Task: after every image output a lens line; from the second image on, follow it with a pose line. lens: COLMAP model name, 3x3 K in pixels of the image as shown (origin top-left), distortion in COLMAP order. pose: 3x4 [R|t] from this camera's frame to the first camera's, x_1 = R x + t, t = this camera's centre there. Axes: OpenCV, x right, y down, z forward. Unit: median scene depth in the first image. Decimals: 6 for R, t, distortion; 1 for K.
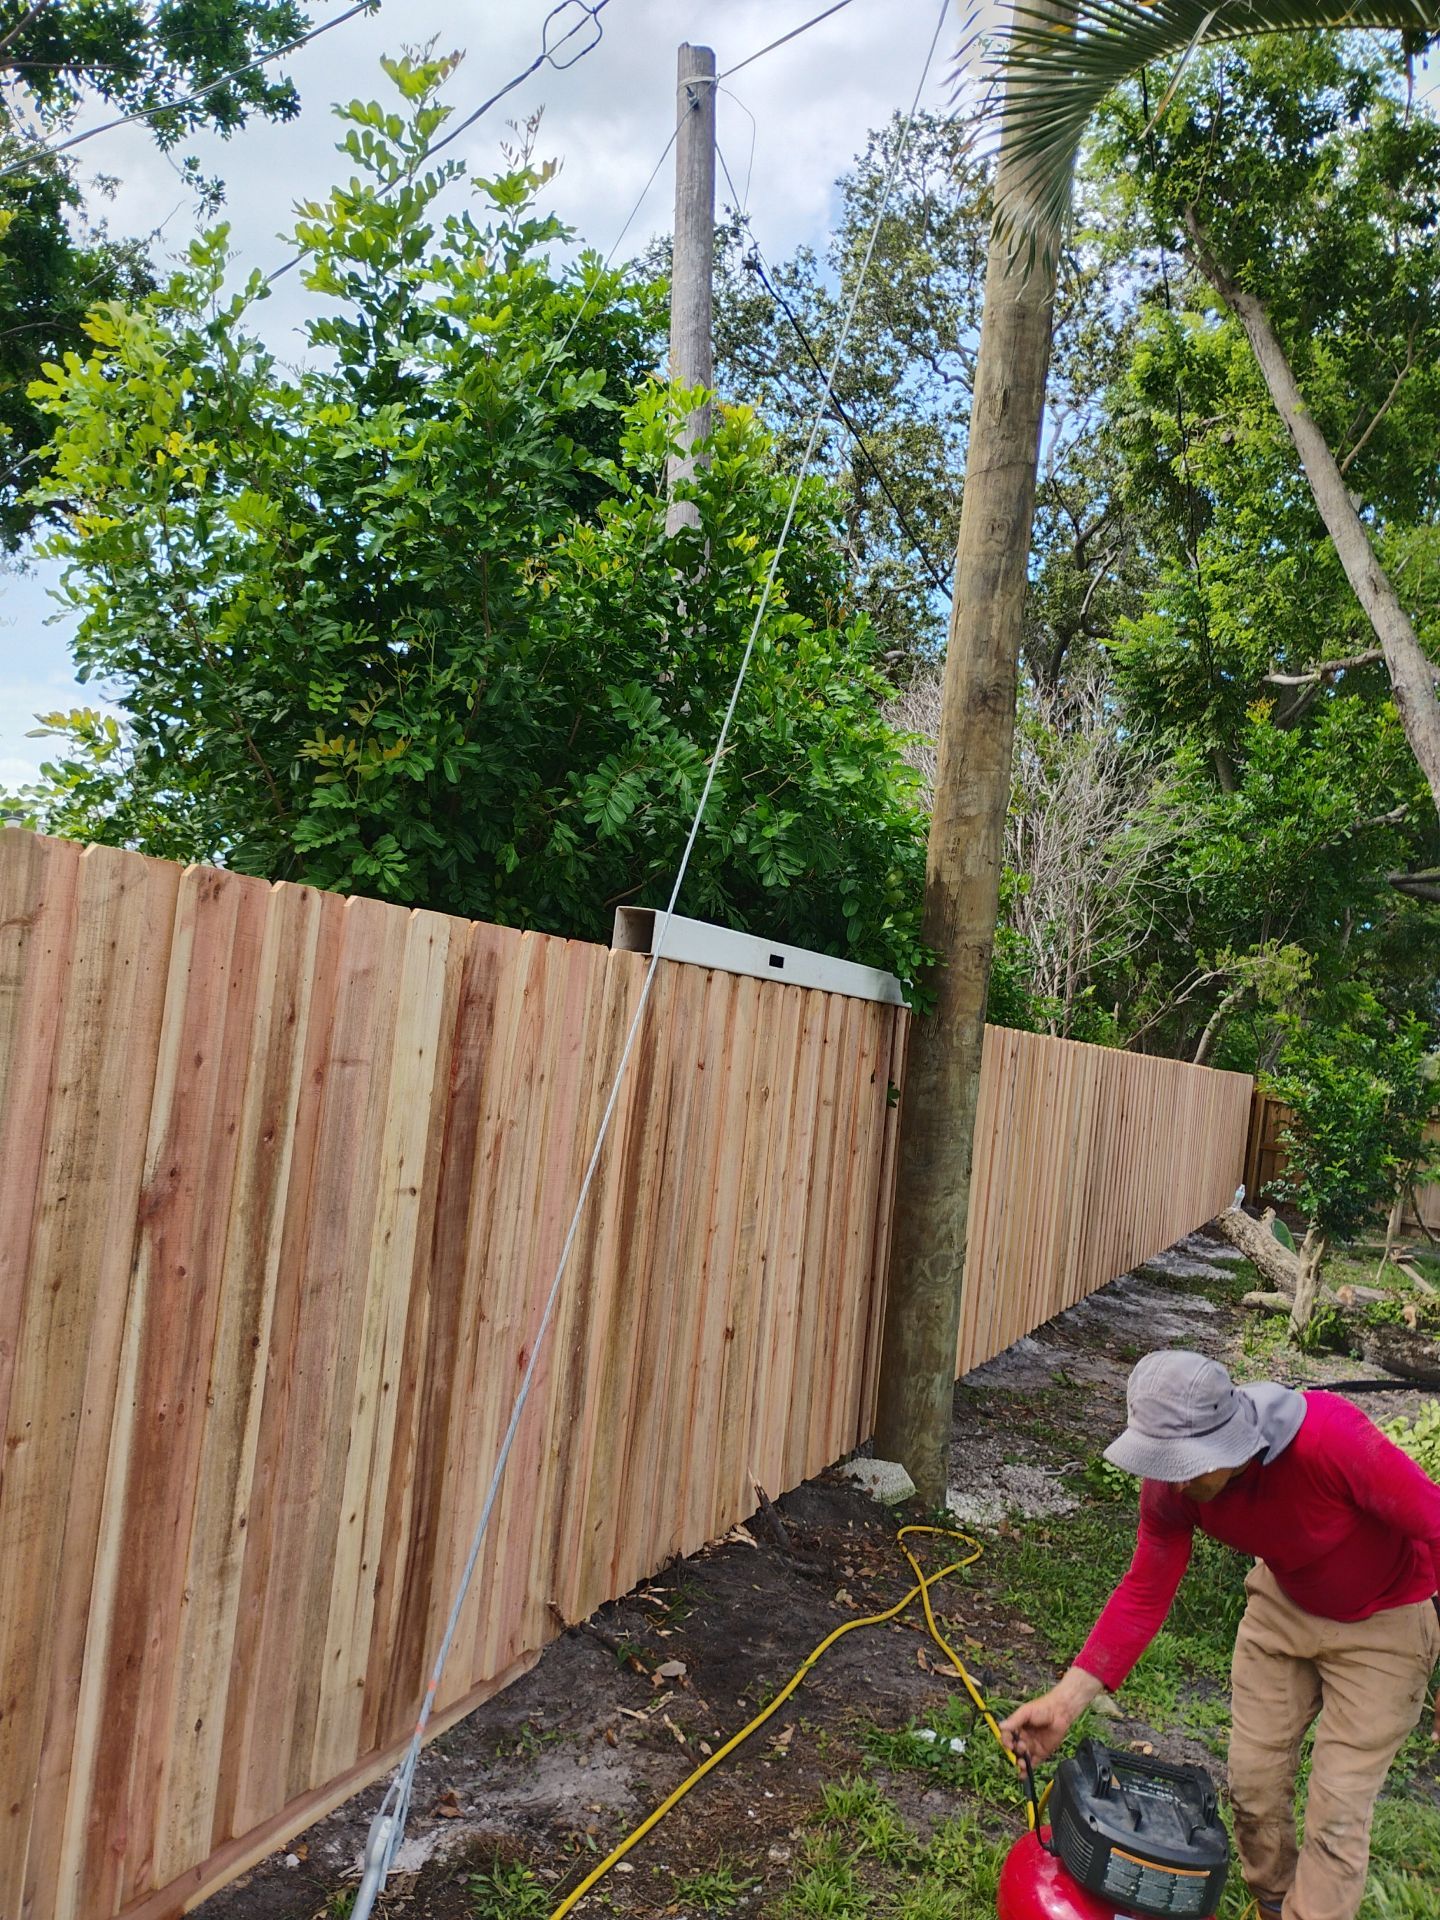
lens RADIAL K [[1553.0, 0, 711.4], [0, 1553.0, 958.9], [0, 0, 1]] dist [0.055028, -0.073101]
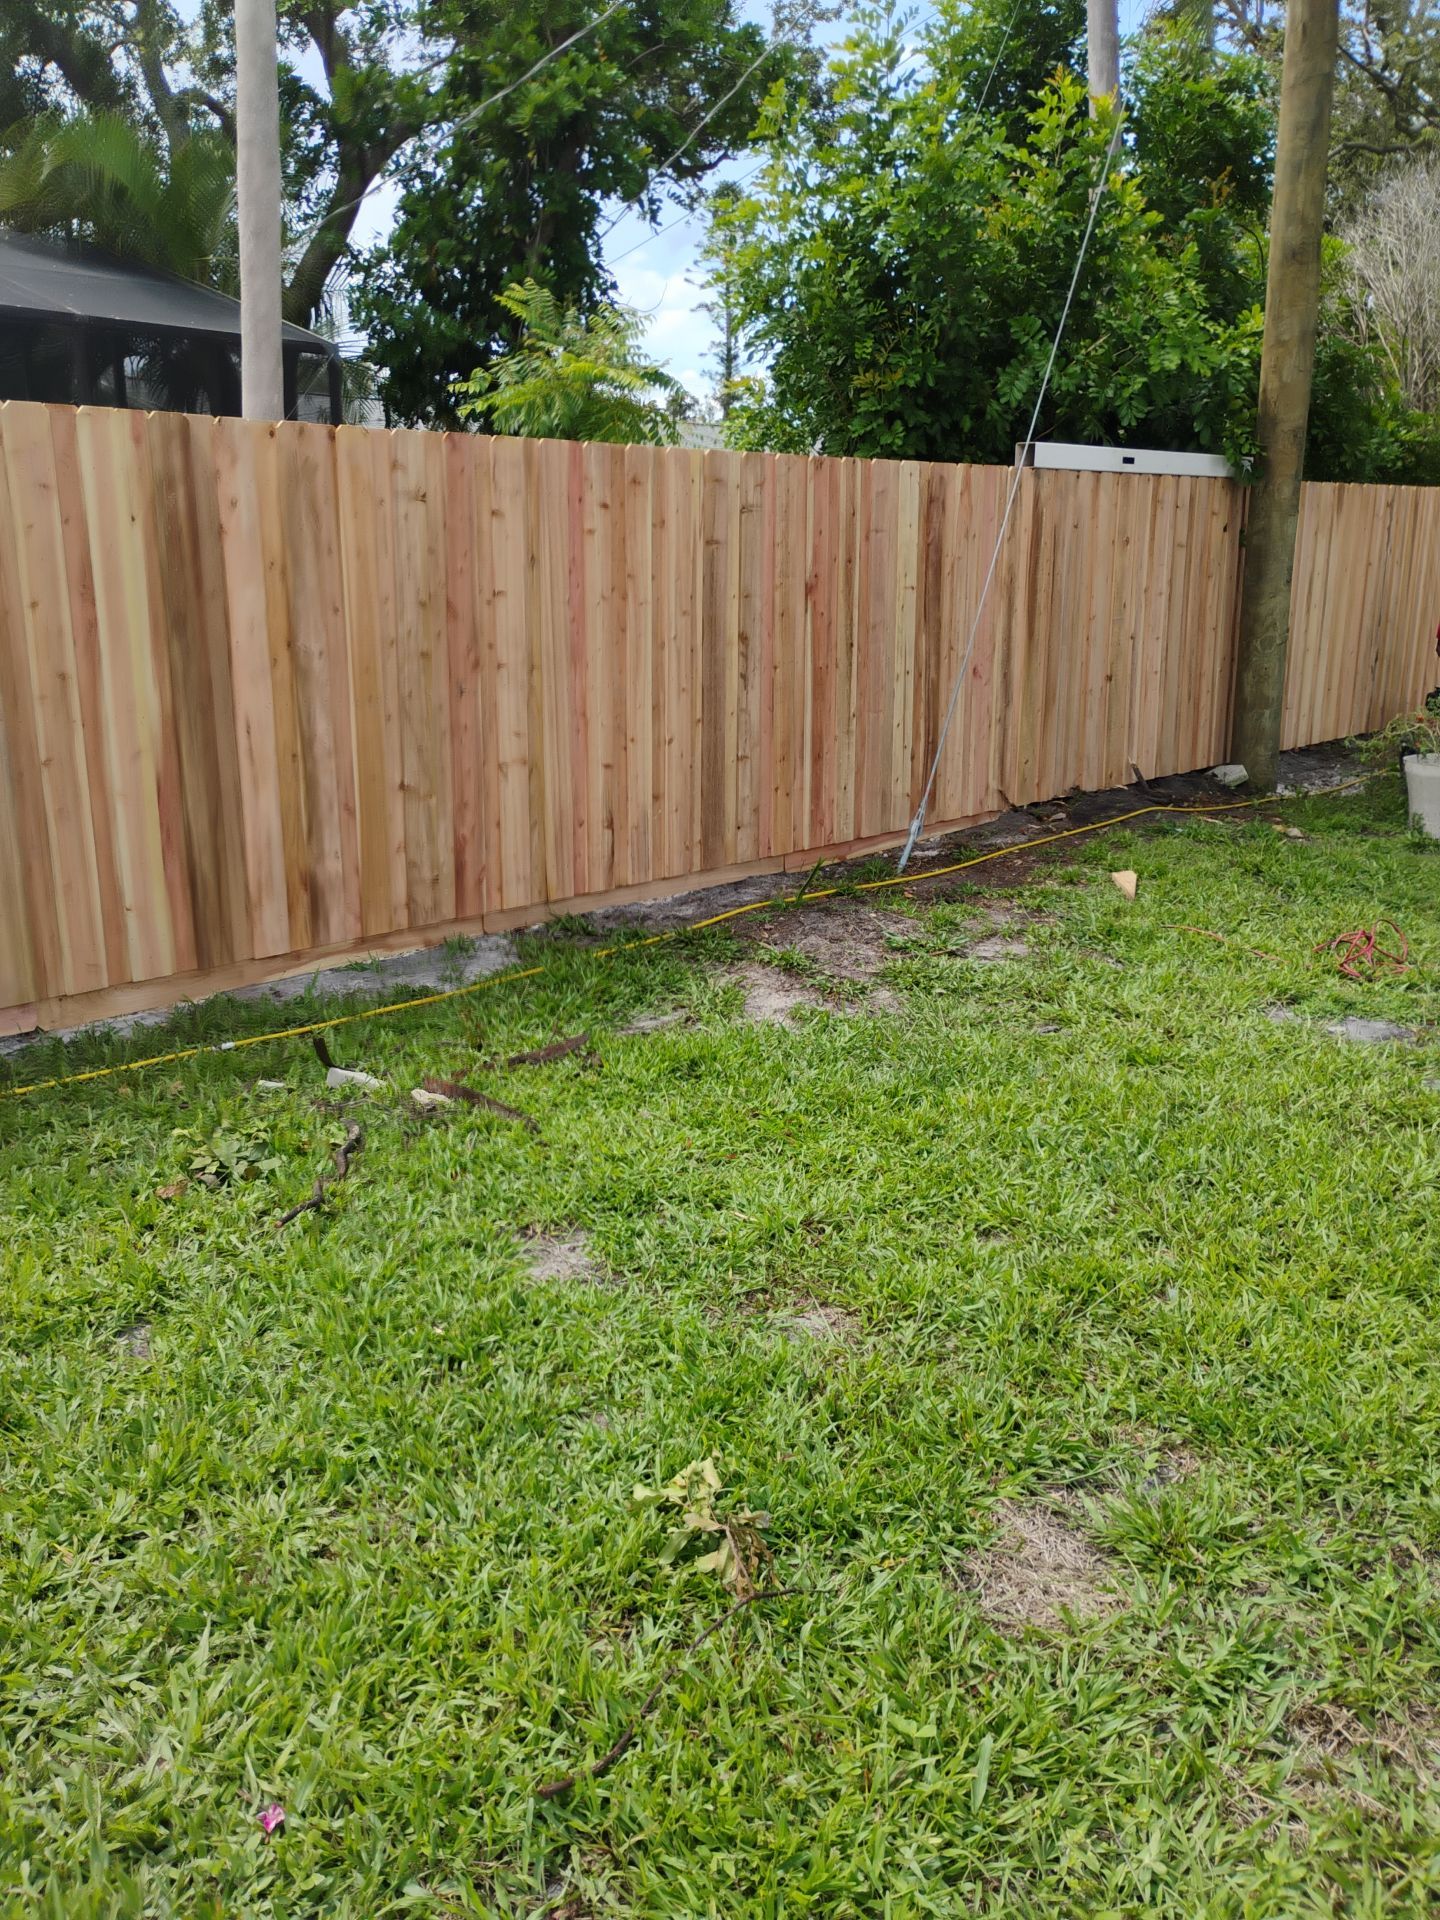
lens RADIAL K [[1553.0, 0, 711.4], [0, 1553.0, 958.9], [0, 0, 1]] dist [0.055028, -0.073101]
pose [[0.924850, -0.009361, -0.380217, 0.336906], [0.116643, 0.958503, 0.260126, 0.032495], [0.362005, -0.284927, 0.887564, -1.093536]]
